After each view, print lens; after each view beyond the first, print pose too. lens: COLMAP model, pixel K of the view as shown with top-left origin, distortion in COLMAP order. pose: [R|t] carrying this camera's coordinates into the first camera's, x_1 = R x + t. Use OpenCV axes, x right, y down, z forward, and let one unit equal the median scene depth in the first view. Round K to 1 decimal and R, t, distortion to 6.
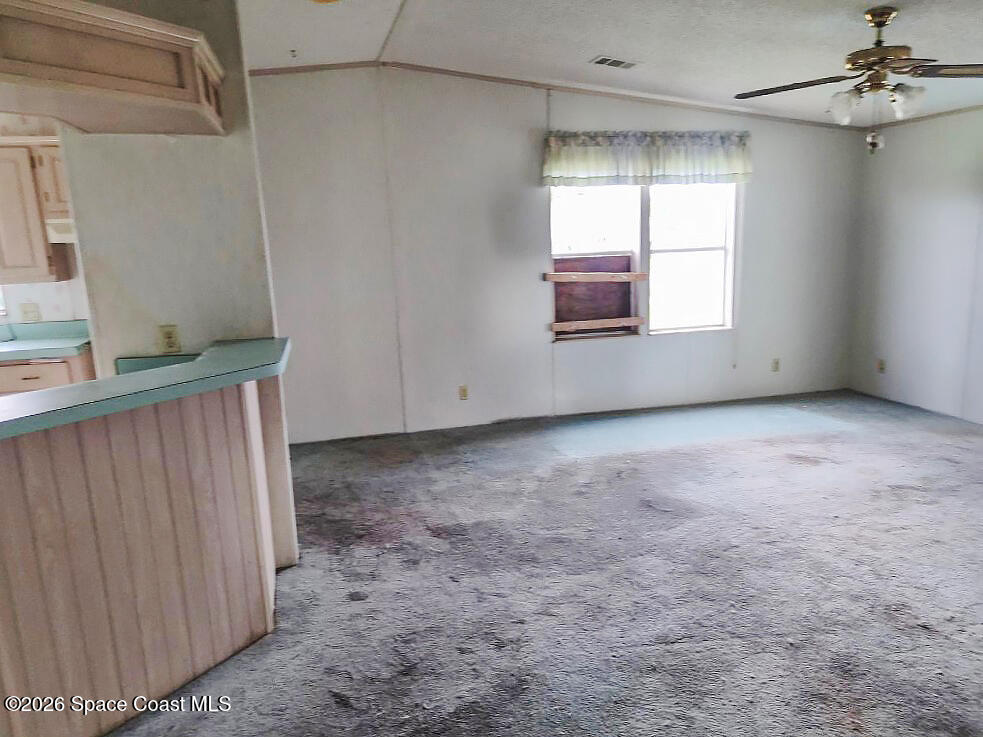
lens RADIAL K [[700.4, 0, 493.2], [0, 700.4, 396.9], [0, 0, 1]] dist [0.065208, -0.059101]
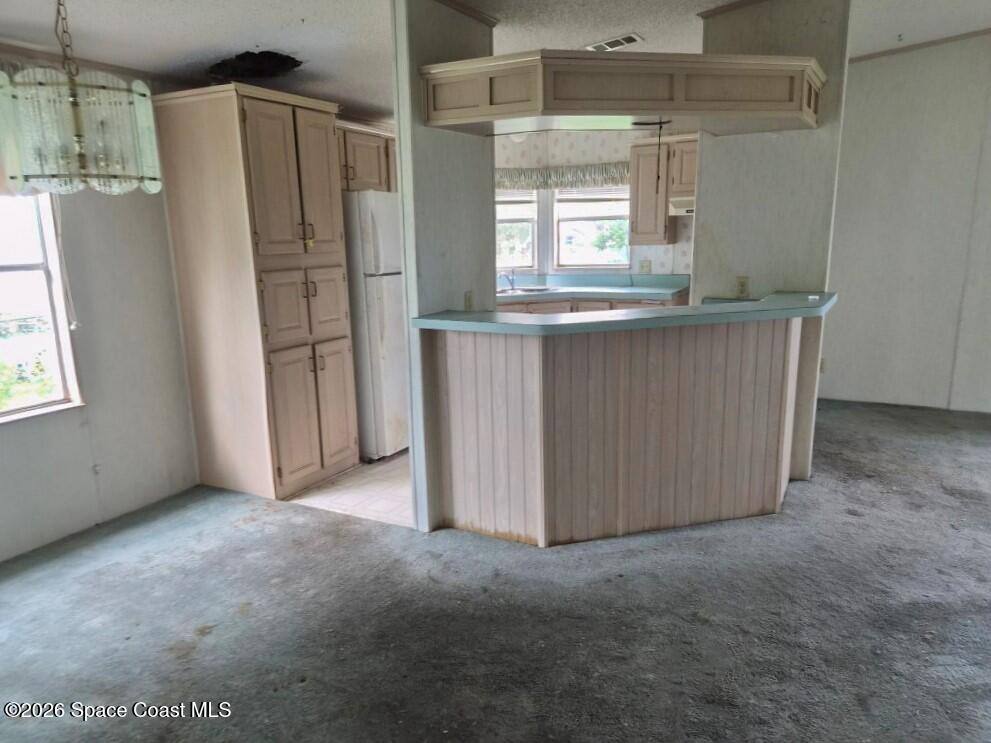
lens RADIAL K [[706.1, 0, 497.2], [0, 706.1, 400.1], [0, 0, 1]] dist [0.065208, -0.059101]
pose [[0.735806, 0.175870, -0.653956, 0.113533], [-0.151255, 0.983973, 0.094435, 0.068172], [0.660084, 0.029429, 0.750615, -0.294275]]
